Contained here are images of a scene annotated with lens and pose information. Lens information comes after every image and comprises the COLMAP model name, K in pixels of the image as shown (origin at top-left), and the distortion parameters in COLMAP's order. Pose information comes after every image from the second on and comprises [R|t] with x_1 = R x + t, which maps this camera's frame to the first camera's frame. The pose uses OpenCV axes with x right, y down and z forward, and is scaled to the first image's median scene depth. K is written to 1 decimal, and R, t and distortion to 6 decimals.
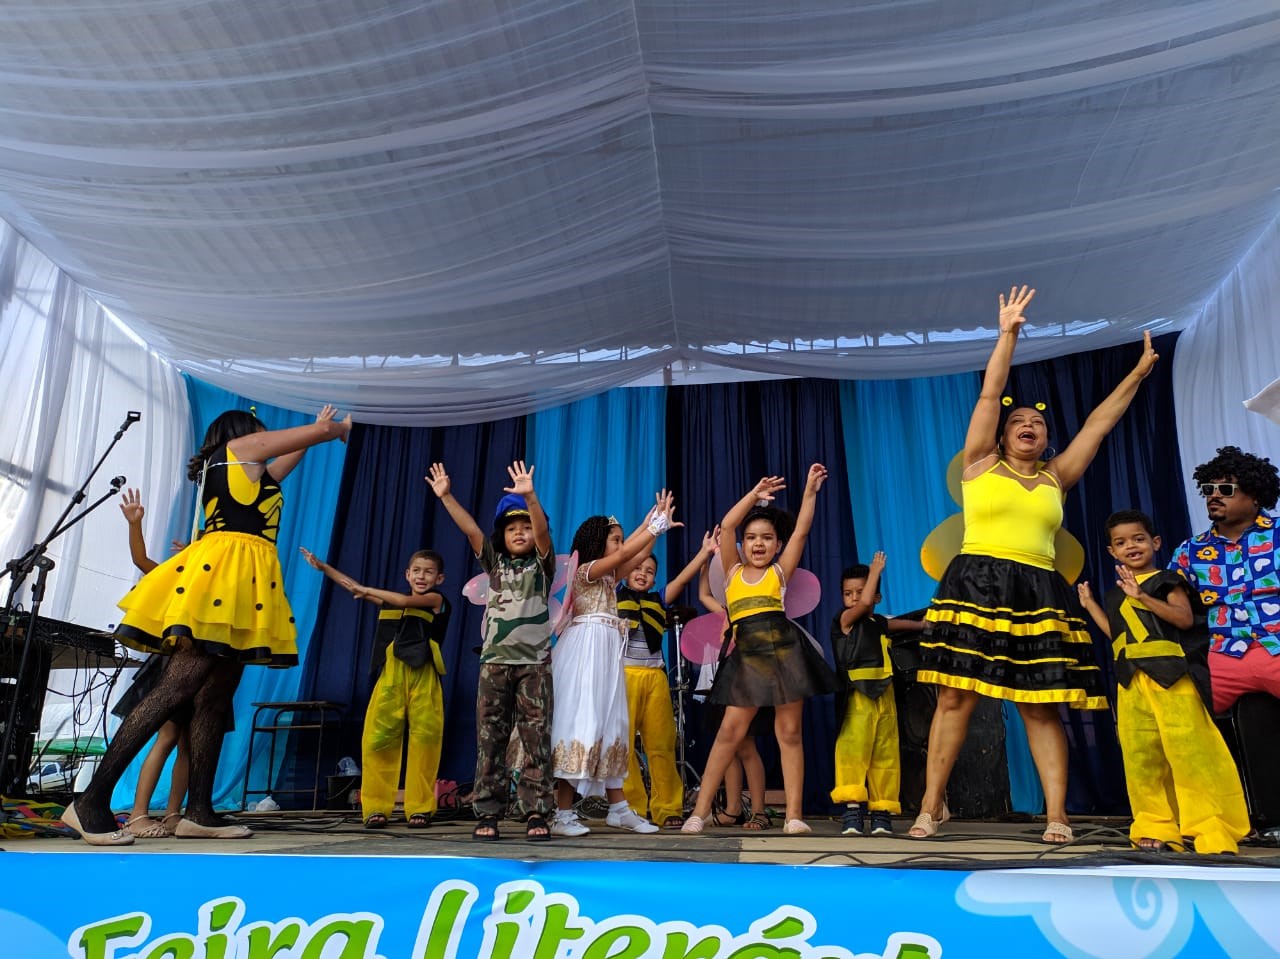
lens RADIAL K [[953.3, 0, 642.3], [0, 953.3, 472.3], [0, 0, 1]] dist [0.074910, -0.061529]
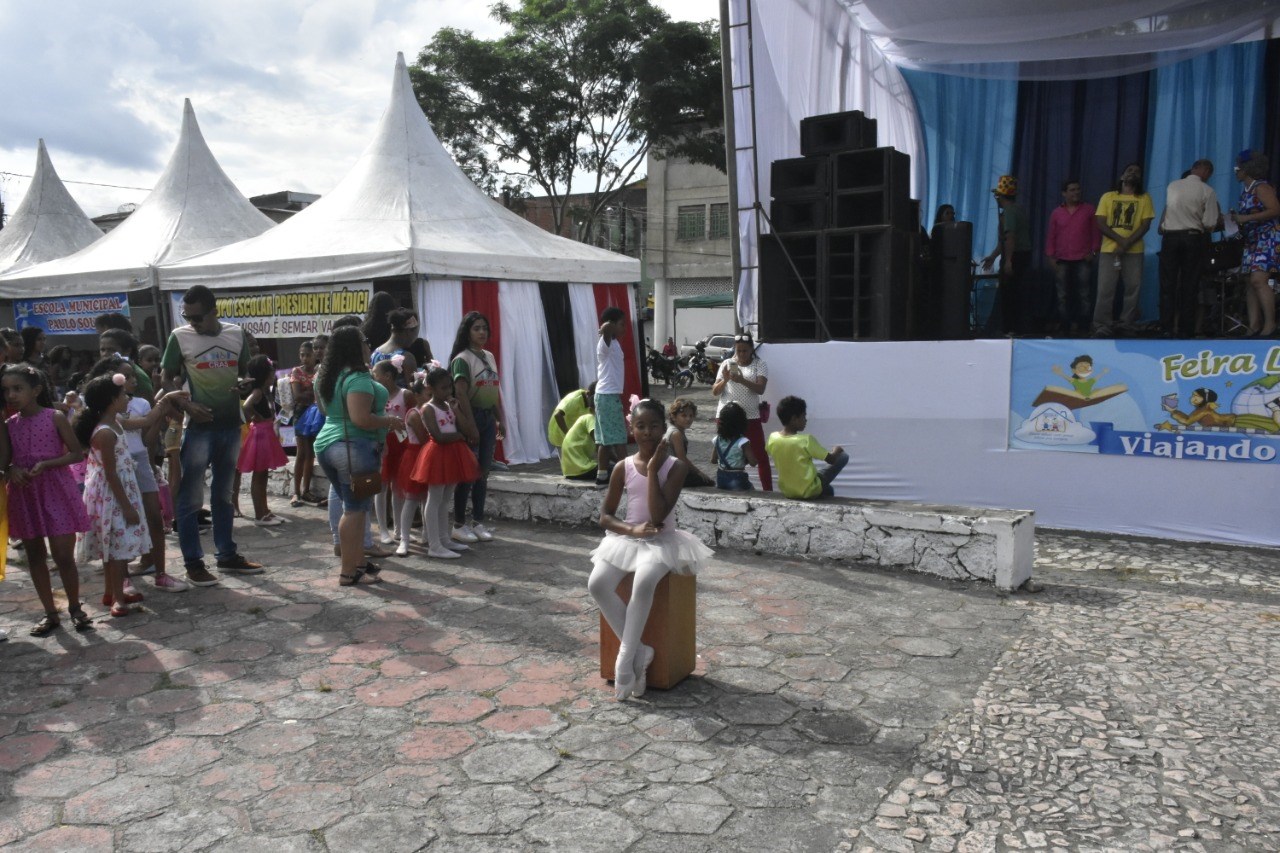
lens RADIAL K [[978.0, 0, 636.9], [0, 978.0, 455.4], [0, 0, 1]] dist [-0.002816, -0.019526]
pose [[0.908147, 0.036907, -0.417022, -0.228428], [0.149034, 0.902354, 0.404409, -0.295730], [0.391227, -0.429413, 0.813969, -0.872375]]
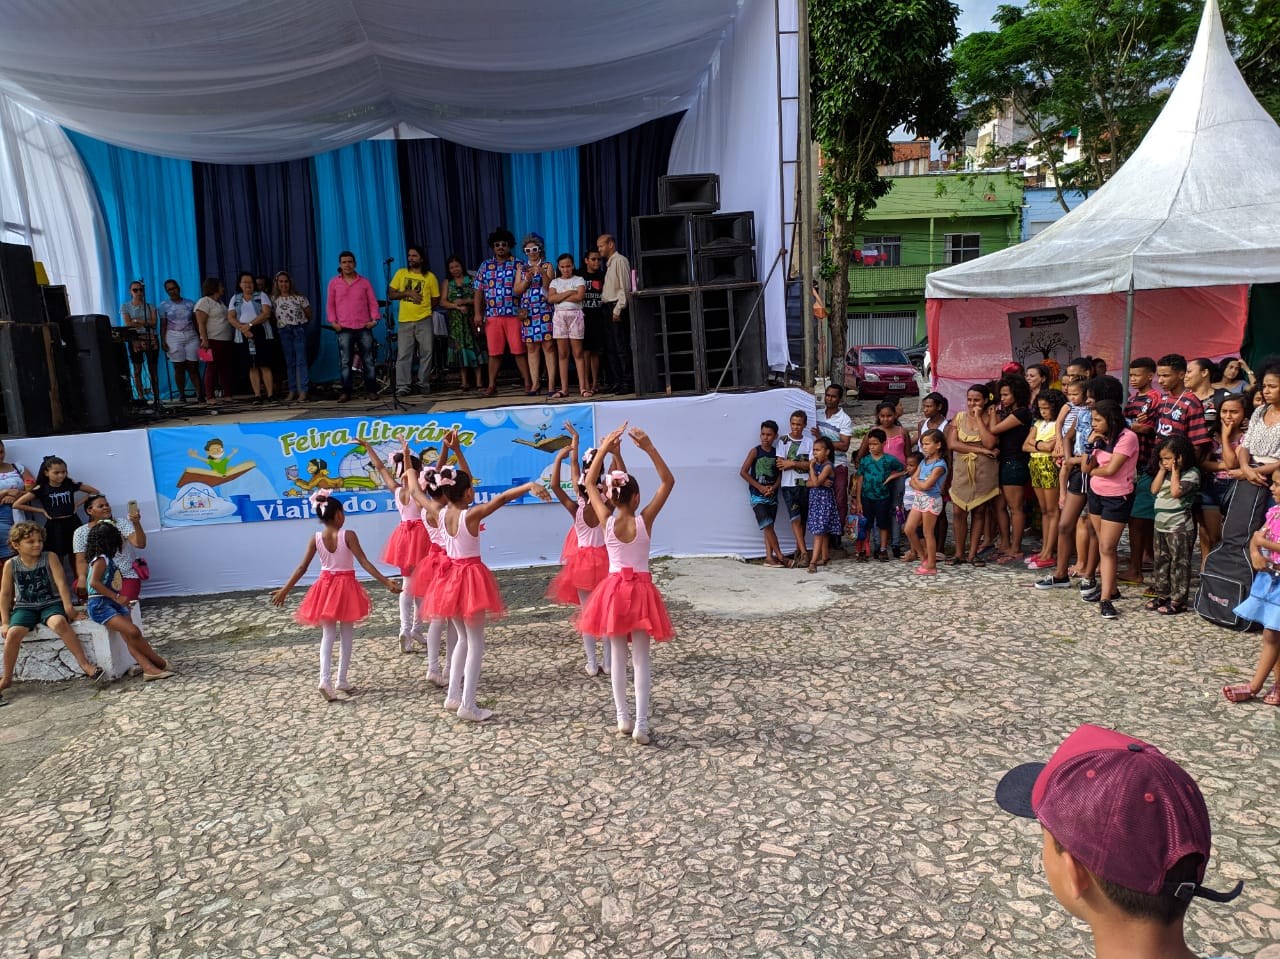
lens RADIAL K [[953.3, 0, 640.5], [0, 953.3, 477.8], [0, 0, 1]] dist [0.074910, -0.061529]
pose [[0.971962, -0.094597, 0.215272, 0.025516], [-0.014867, 0.888953, 0.457757, -0.403973], [-0.234669, -0.448123, 0.862622, -0.940156]]
